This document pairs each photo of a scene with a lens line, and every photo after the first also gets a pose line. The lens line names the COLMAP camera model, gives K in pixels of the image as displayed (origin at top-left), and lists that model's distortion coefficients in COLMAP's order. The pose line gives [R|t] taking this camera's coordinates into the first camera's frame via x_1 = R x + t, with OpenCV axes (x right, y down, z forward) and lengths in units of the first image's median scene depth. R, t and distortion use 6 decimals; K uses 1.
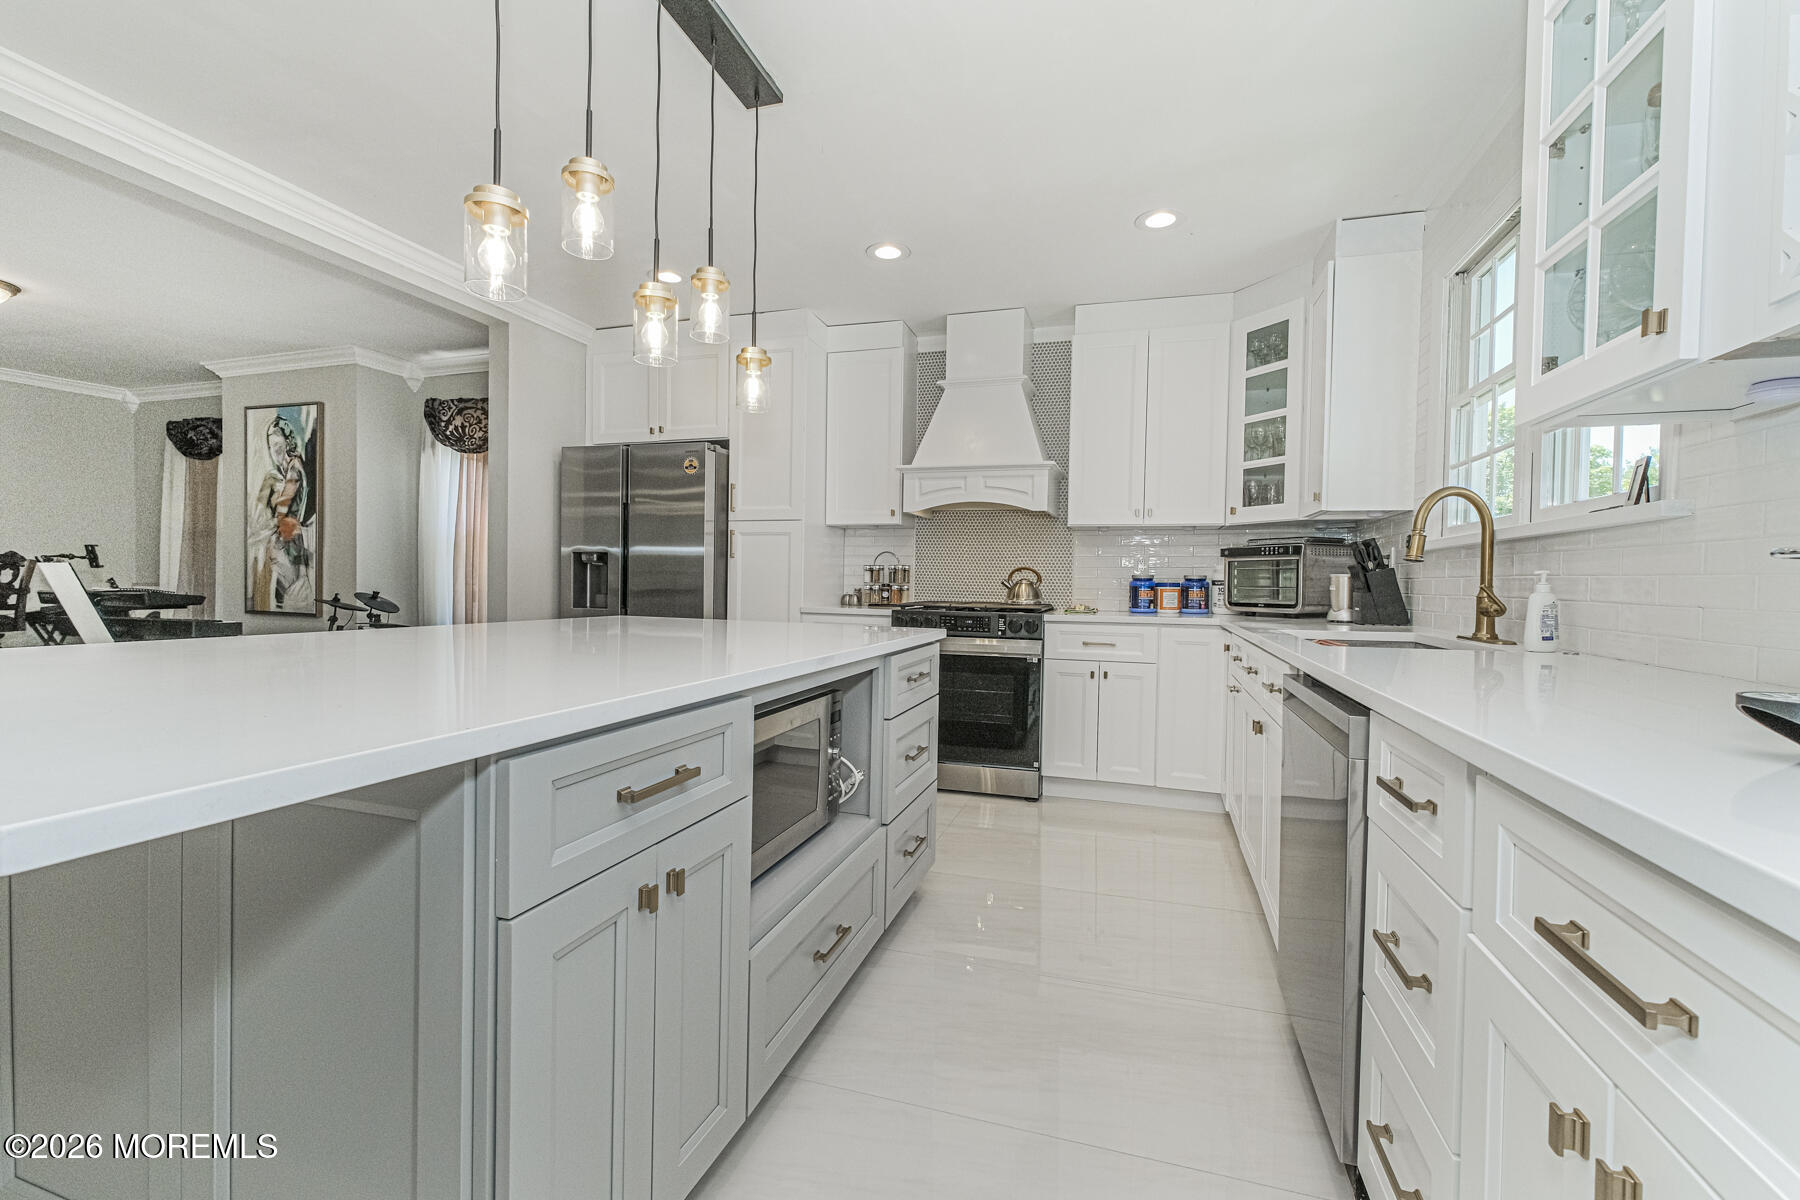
lens RADIAL K [[751.9, 0, 905.4], [0, 751.9, 595.7], [0, 0, 1]] dist [-0.003232, -0.000242]
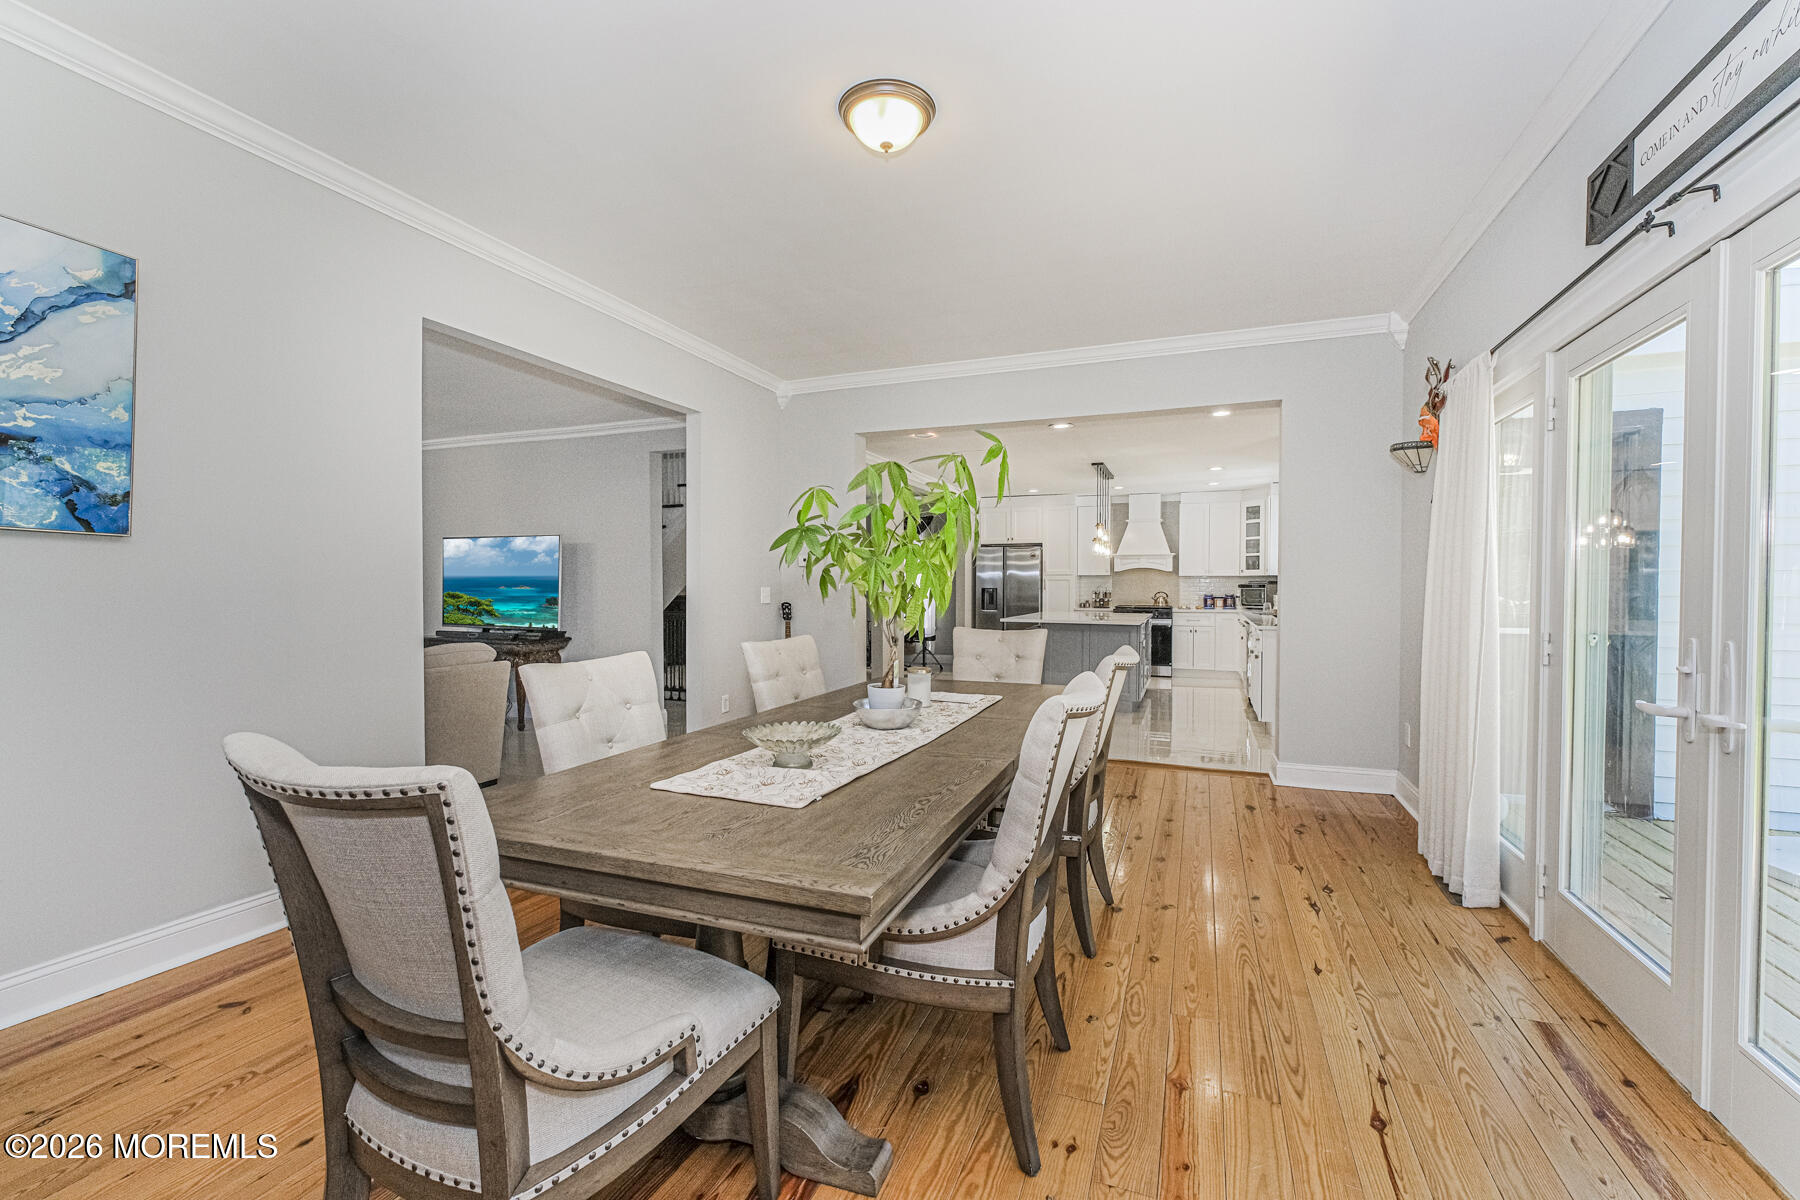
lens RADIAL K [[751.9, 0, 905.4], [0, 751.9, 595.7], [0, 0, 1]] dist [-0.003232, -0.000242]
pose [[0.997353, -0.016665, -0.070782, -0.412744], [0.016781, 0.999859, 0.001049, -0.031879], [0.070754, -0.002234, 0.997491, -1.258587]]
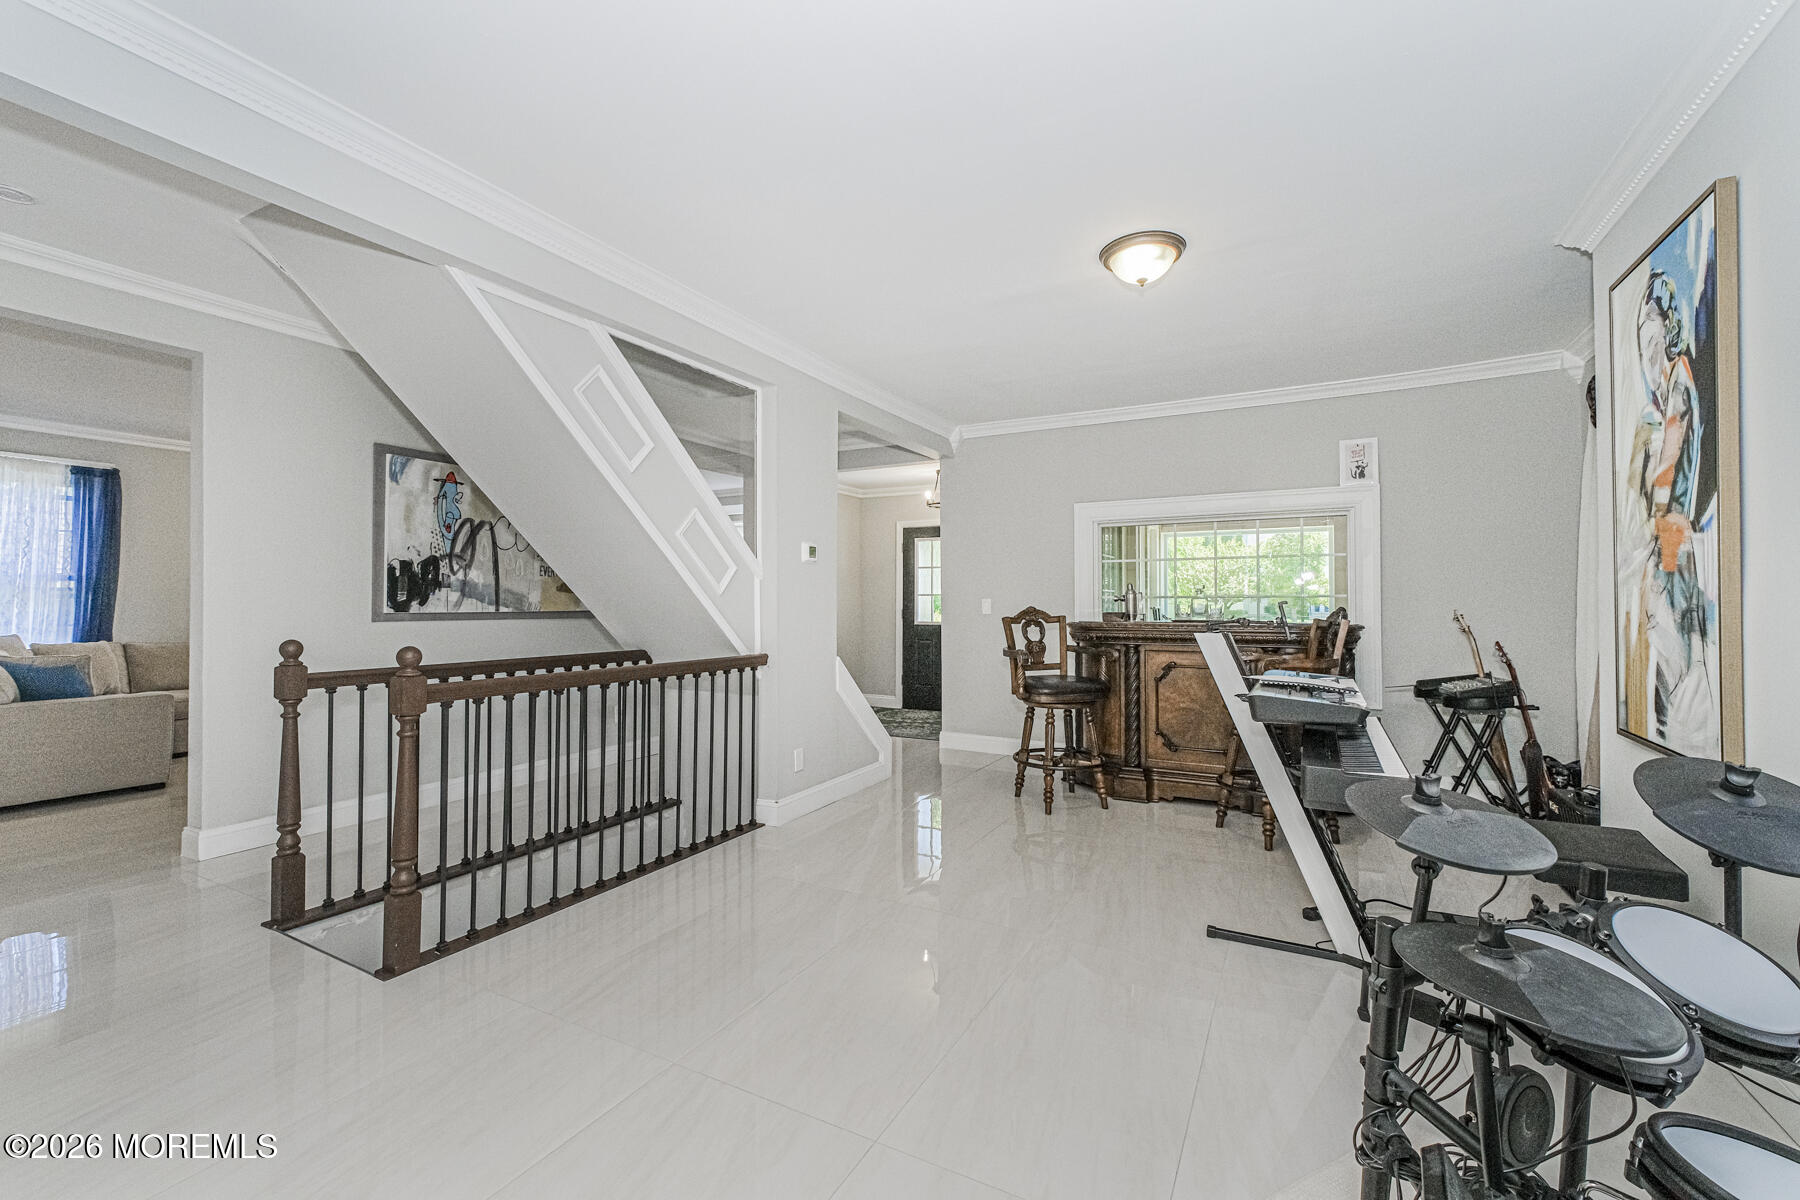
lens RADIAL K [[751.9, 0, 905.4], [0, 751.9, 595.7], [0, 0, 1]] dist [-0.003232, -0.000242]
pose [[-0.186860, -0.022562, -0.982127, -0.358085], [-0.015677, 0.999677, -0.019982, -0.046249], [0.982261, 0.011663, -0.187154, 0.678193]]
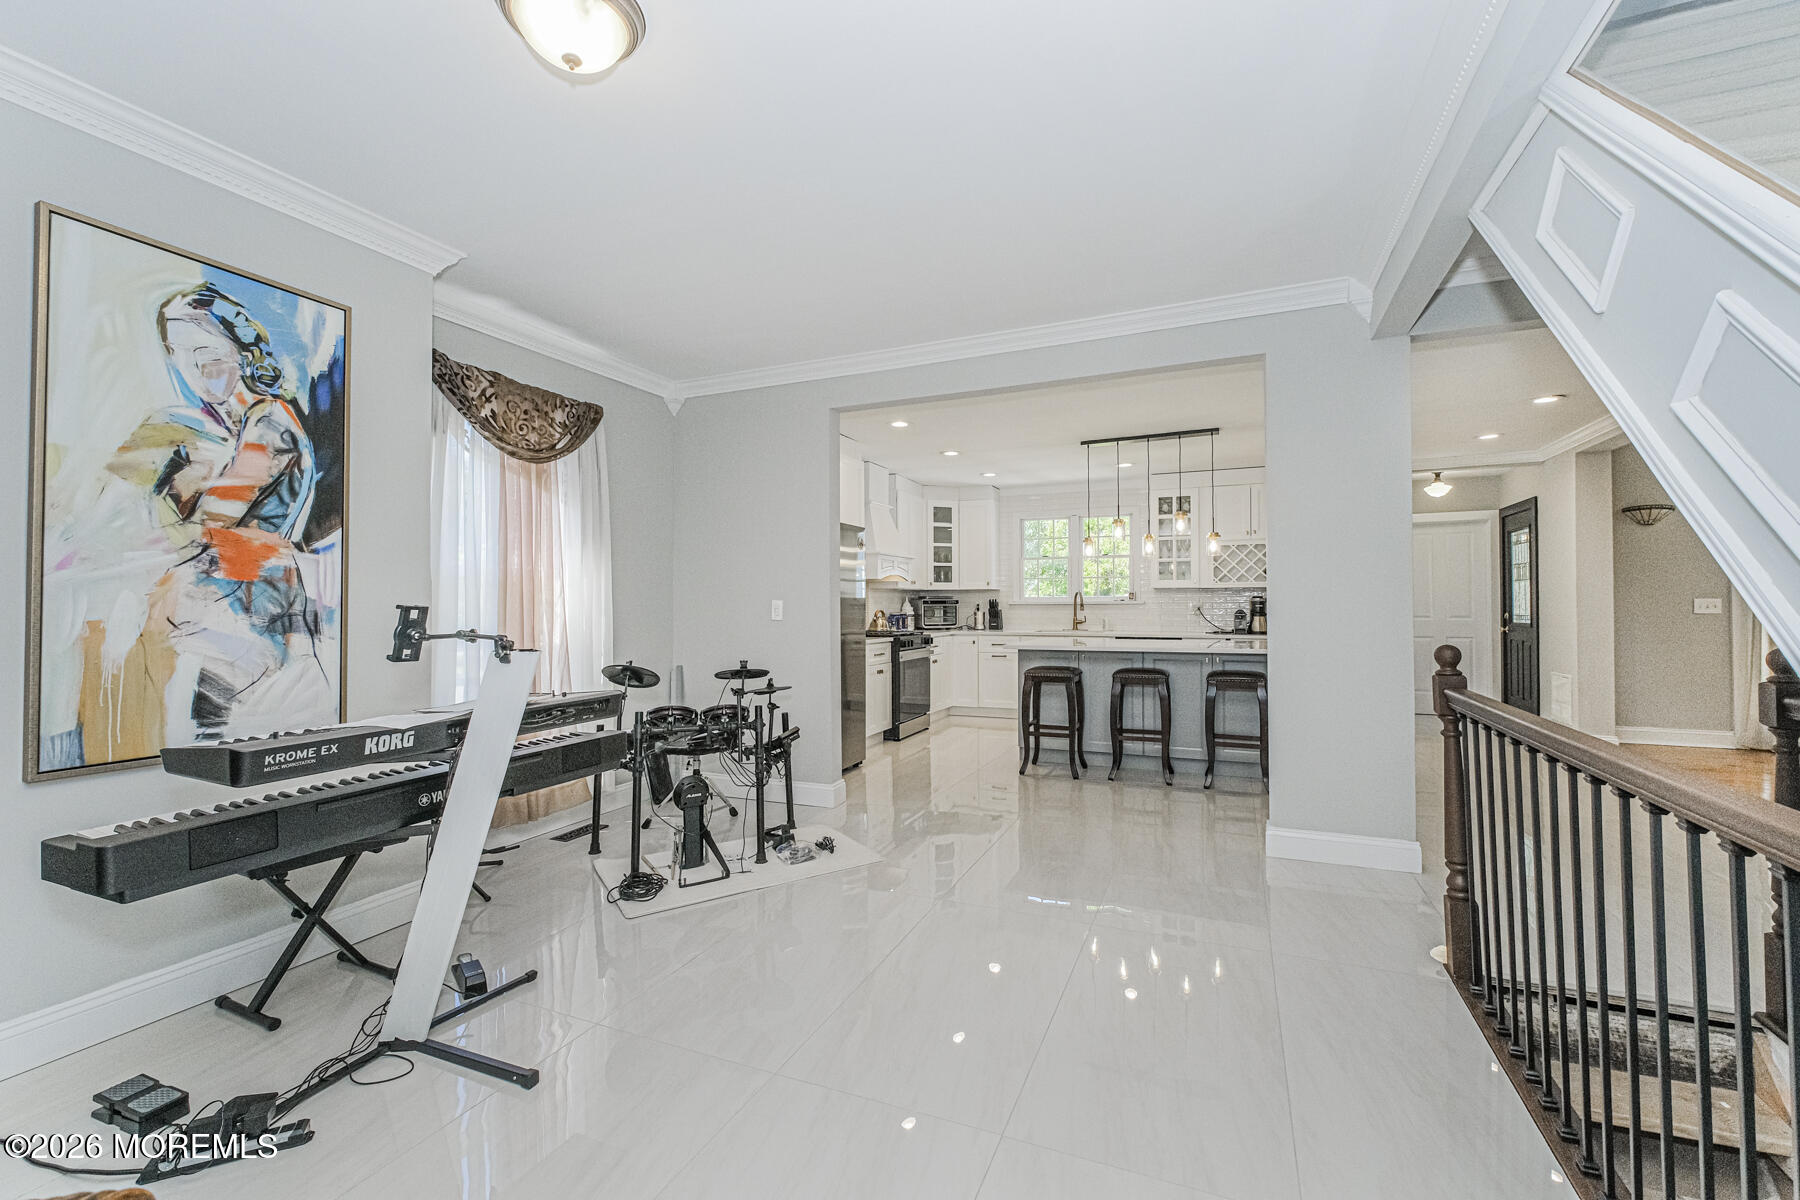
lens RADIAL K [[740.1, 0, 909.6], [0, 740.1, 594.3], [0, 0, 1]] dist [0.001217, 0.000237]
pose [[0.106916, -0.001977, 0.994266, -1.219795], [0.022479, 0.999747, -0.000429, -0.056585], [-0.994014, 0.022396, 0.106933, 0.569570]]
